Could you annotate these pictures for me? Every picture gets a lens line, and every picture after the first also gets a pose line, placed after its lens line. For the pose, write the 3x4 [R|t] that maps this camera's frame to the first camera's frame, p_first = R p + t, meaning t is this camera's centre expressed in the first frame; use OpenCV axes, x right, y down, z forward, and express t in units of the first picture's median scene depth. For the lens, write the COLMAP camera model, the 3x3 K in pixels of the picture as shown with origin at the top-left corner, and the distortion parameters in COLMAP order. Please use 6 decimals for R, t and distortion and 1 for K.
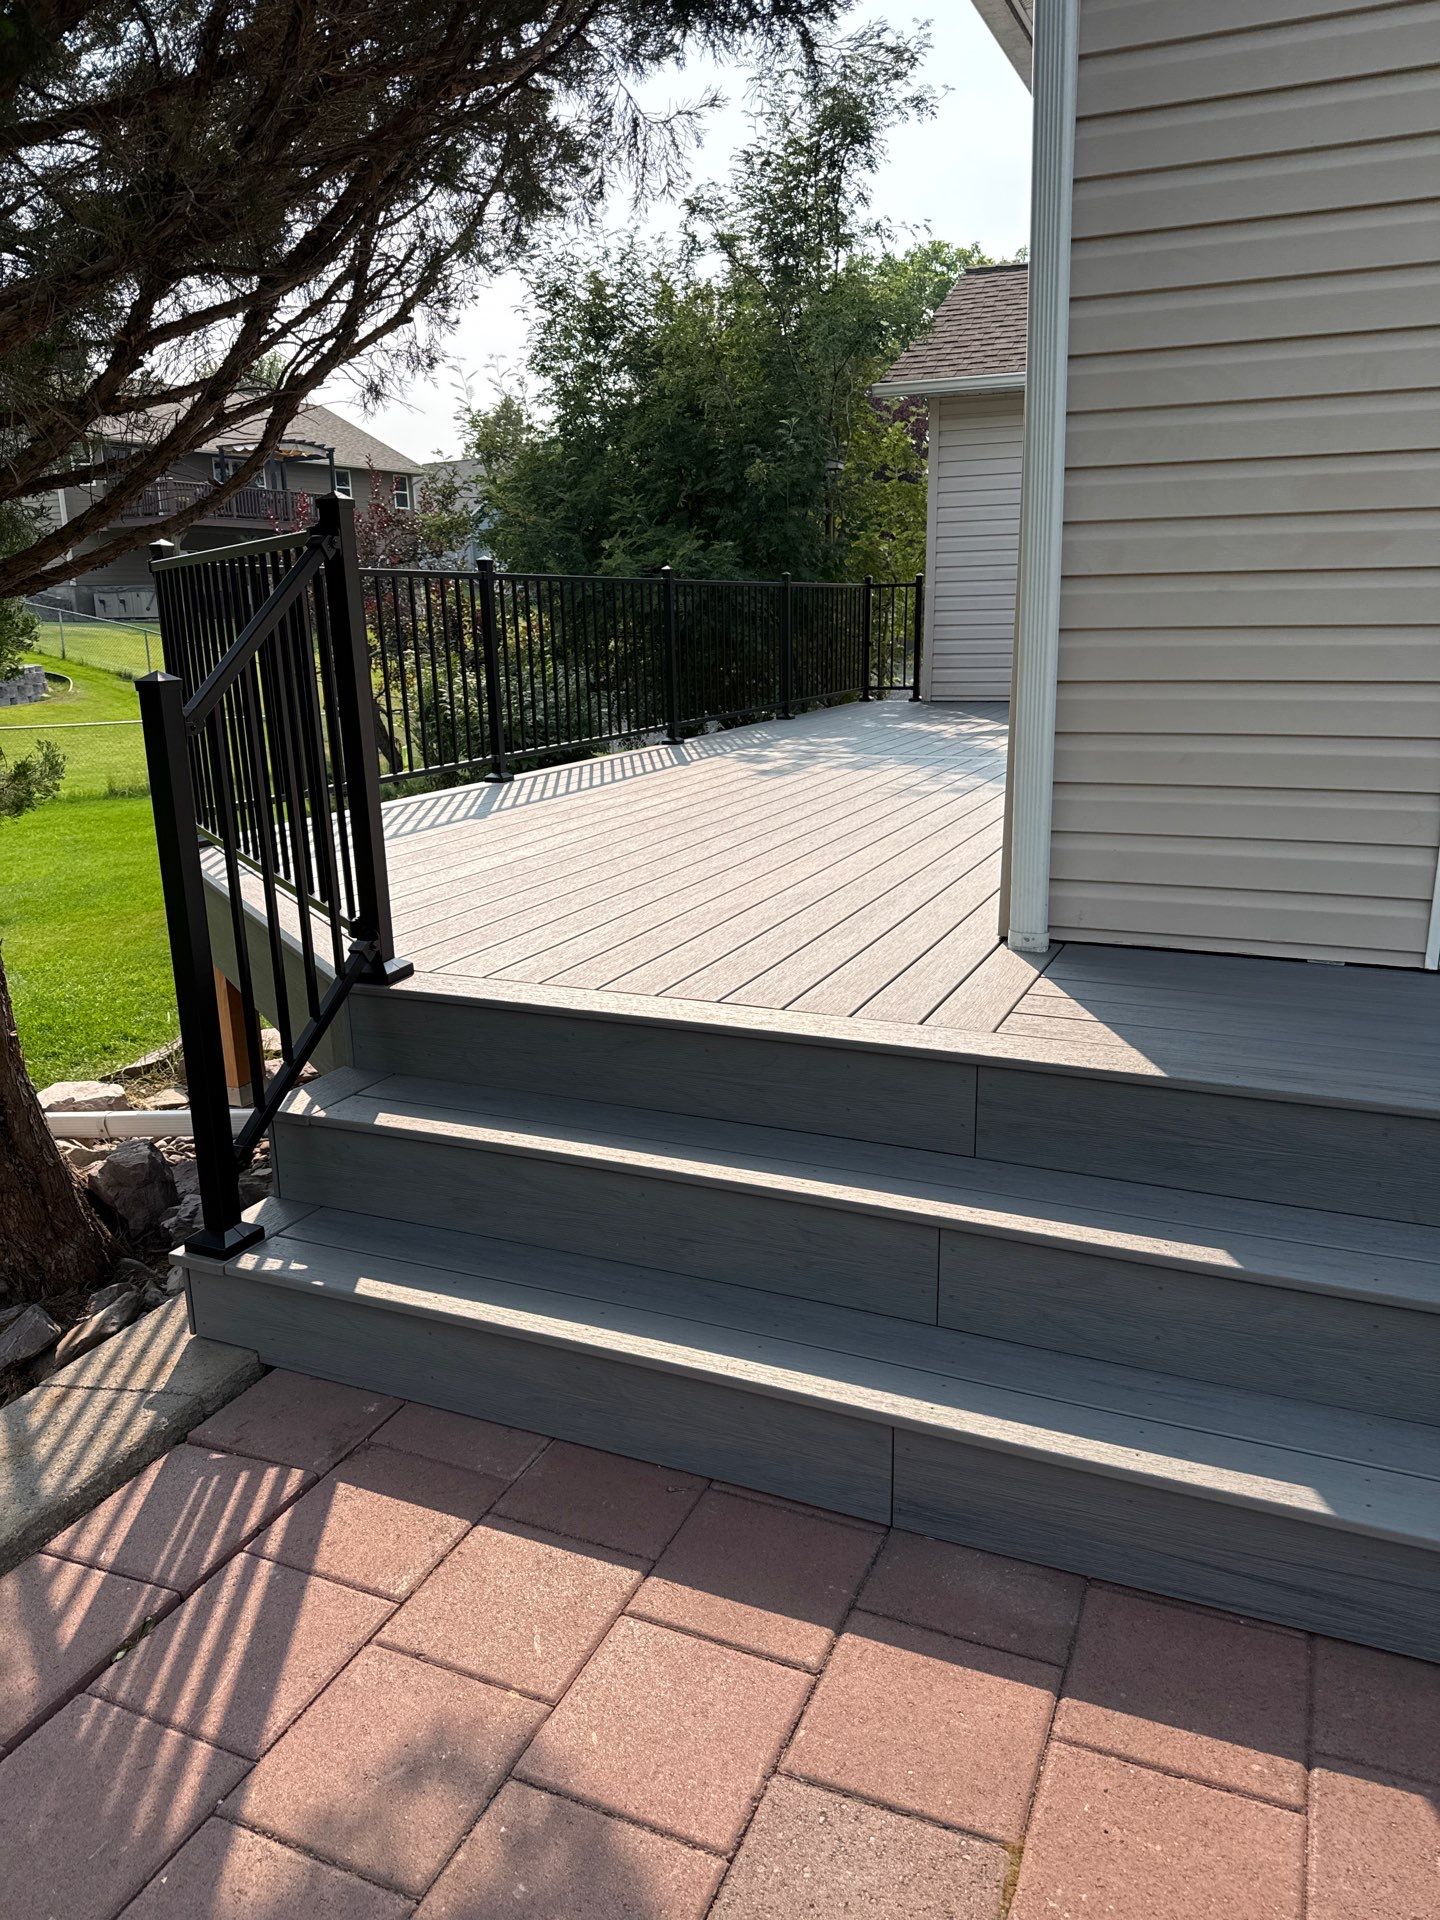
lens RADIAL K [[1390.7, 0, 709.3], [0, 1390.7, 987.0], [0, 0, 1]] dist [0.071635, -0.088560]
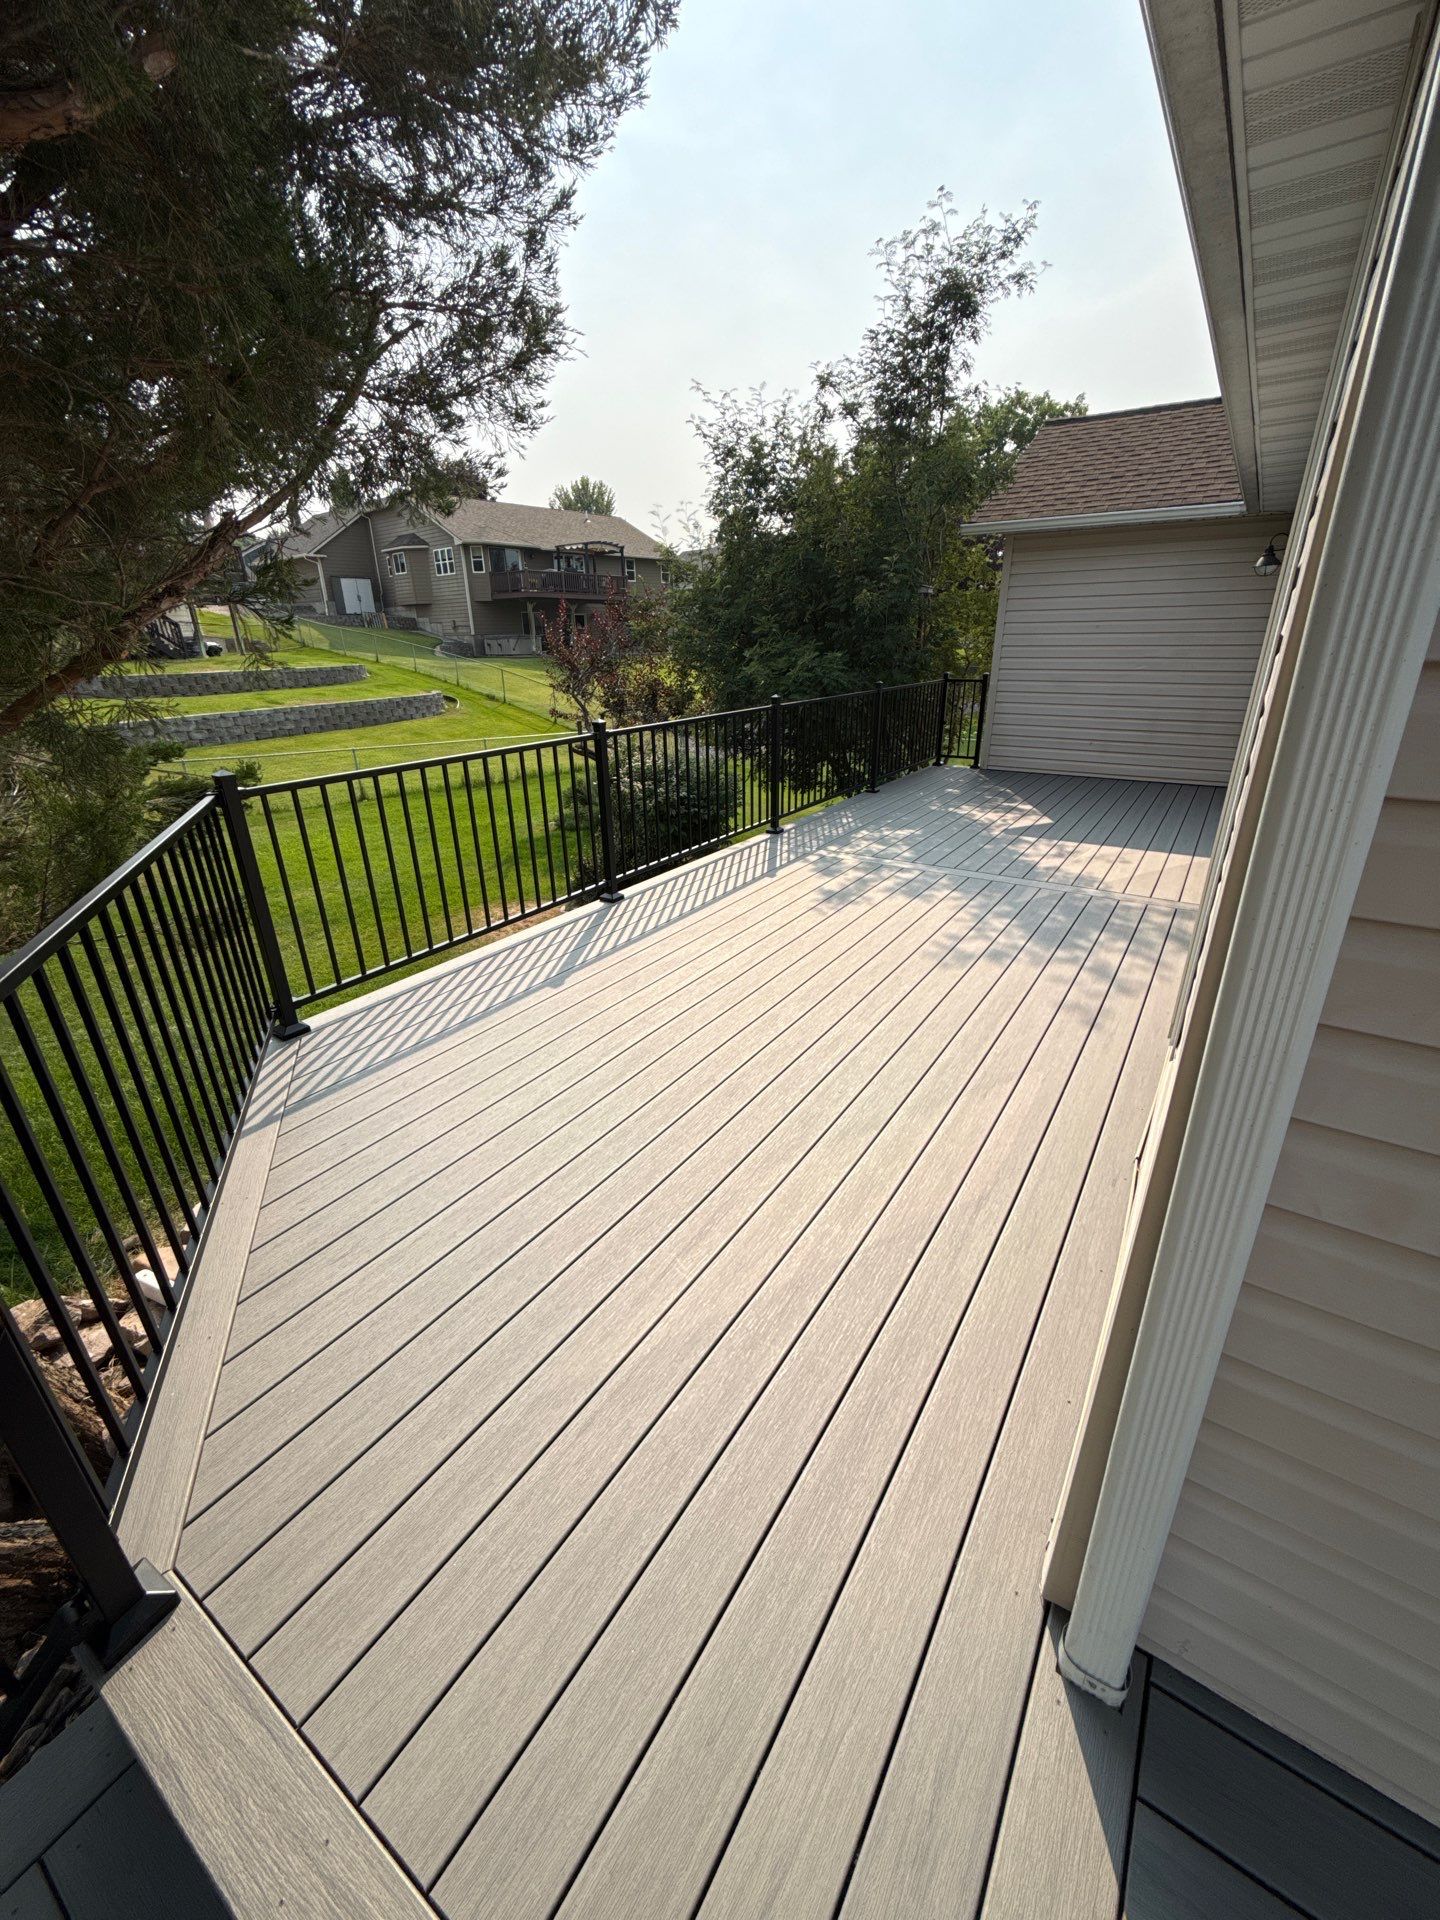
lens RADIAL K [[776.8, 0, 720.0], [0, 776.8, 960.0], [0, 0, 1]] dist [0.007513, -0.000187]
pose [[0.986886, 0.064201, -0.148104, 0.030641], [-0.043306, 0.989172, 0.140223, -0.128265], [0.155503, -0.131970, 0.978980, 0.222795]]
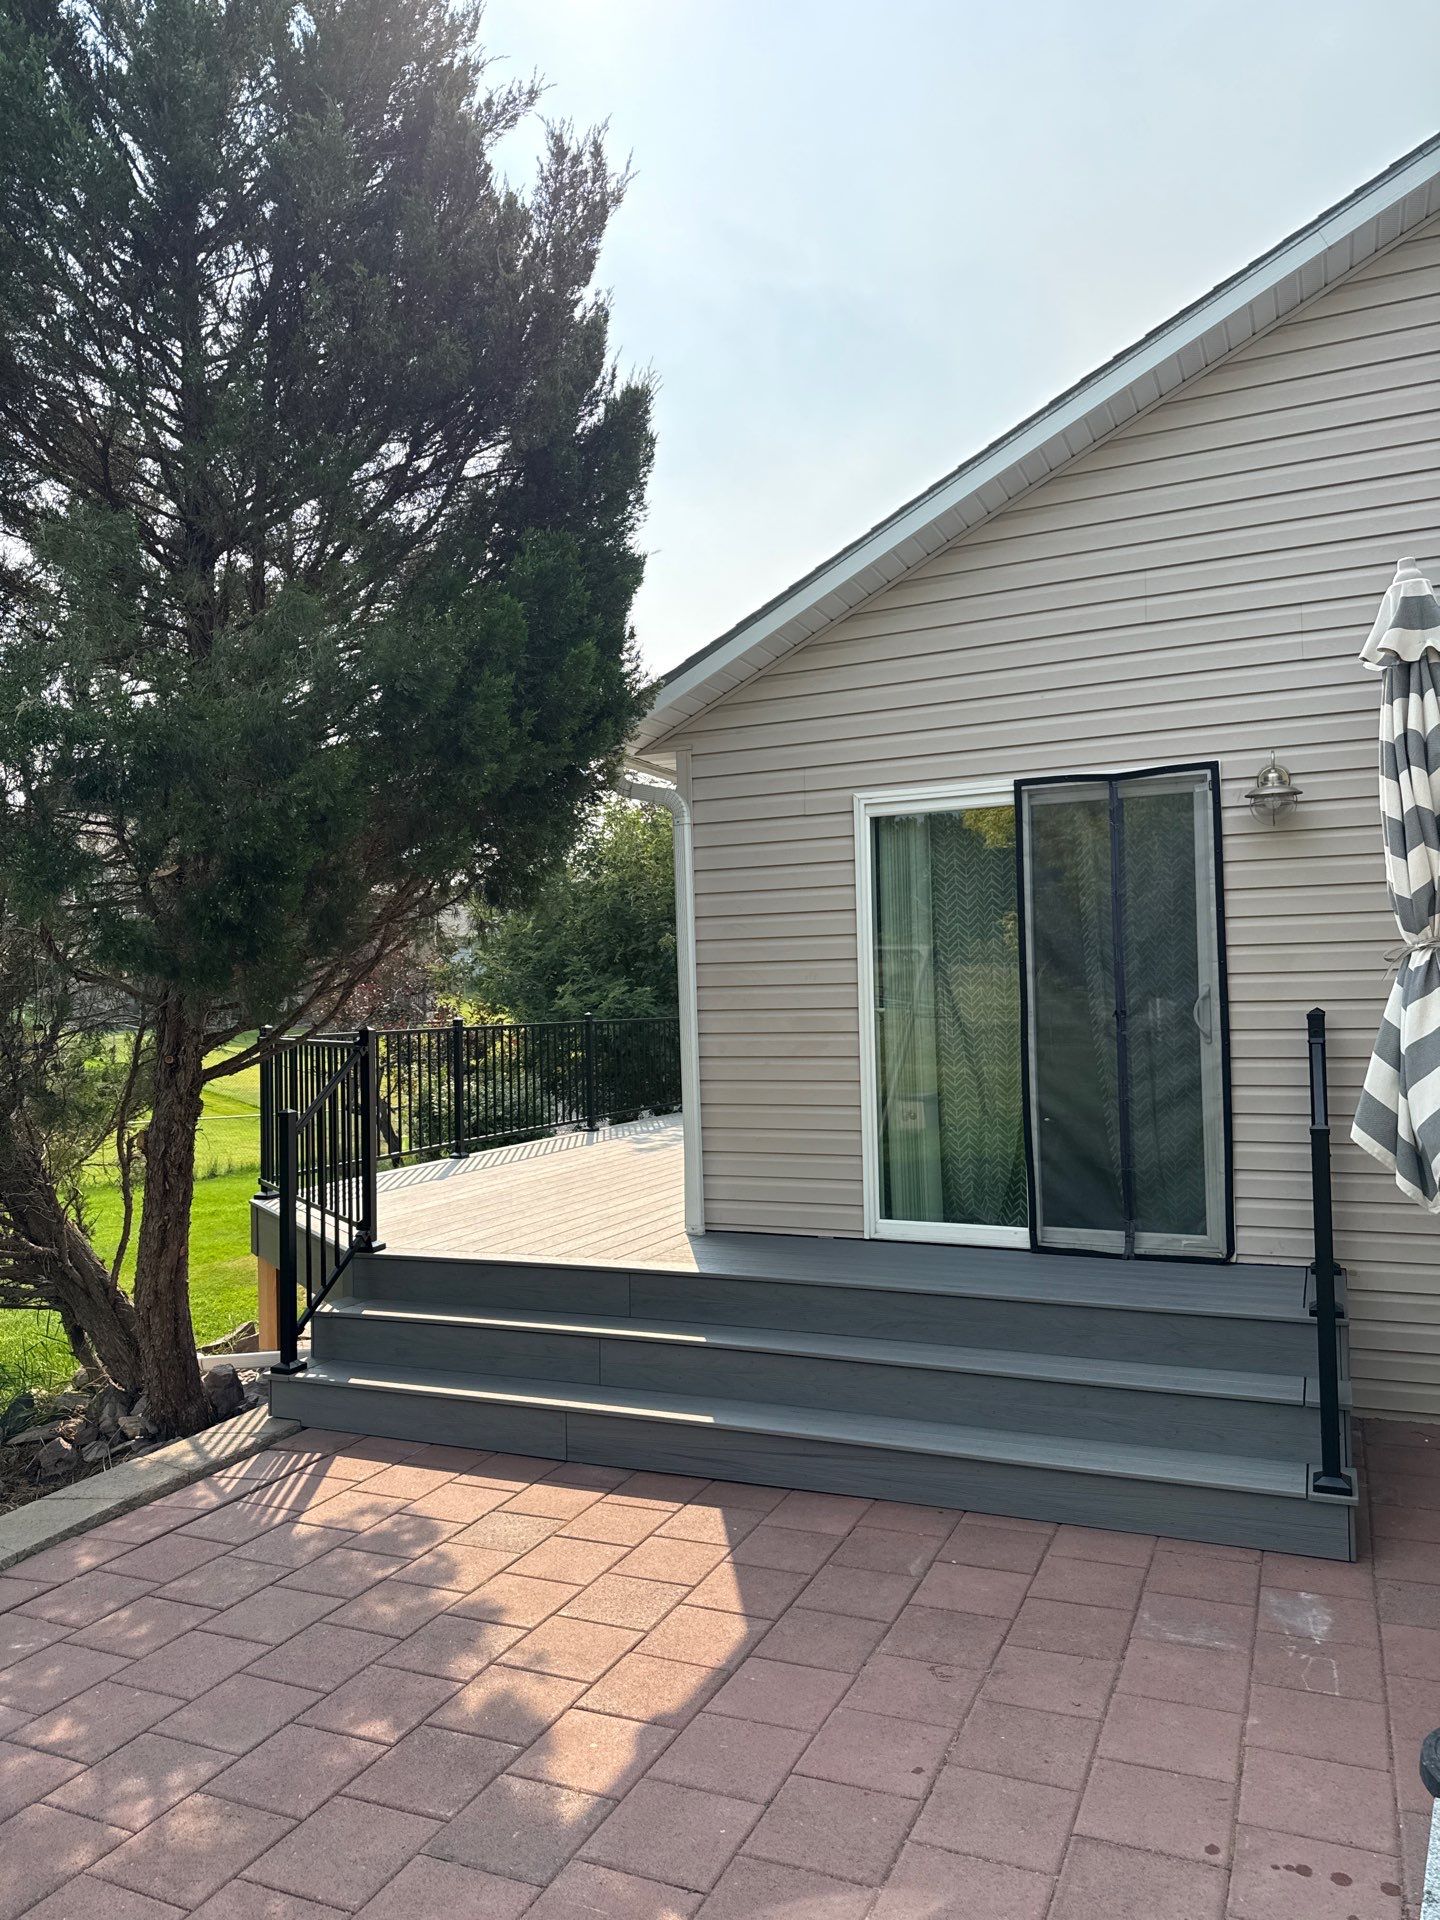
lens RADIAL K [[1379.1, 0, 784.0], [0, 1379.1, 923.0], [0, 0, 1]] dist [-0.009989, -0.006392]
pose [[0.998882, -0.006367, 0.046847, 0.086094], [0.020688, 0.949846, -0.312032, 0.055160], [-0.042511, 0.312652, 0.948916, -0.336852]]
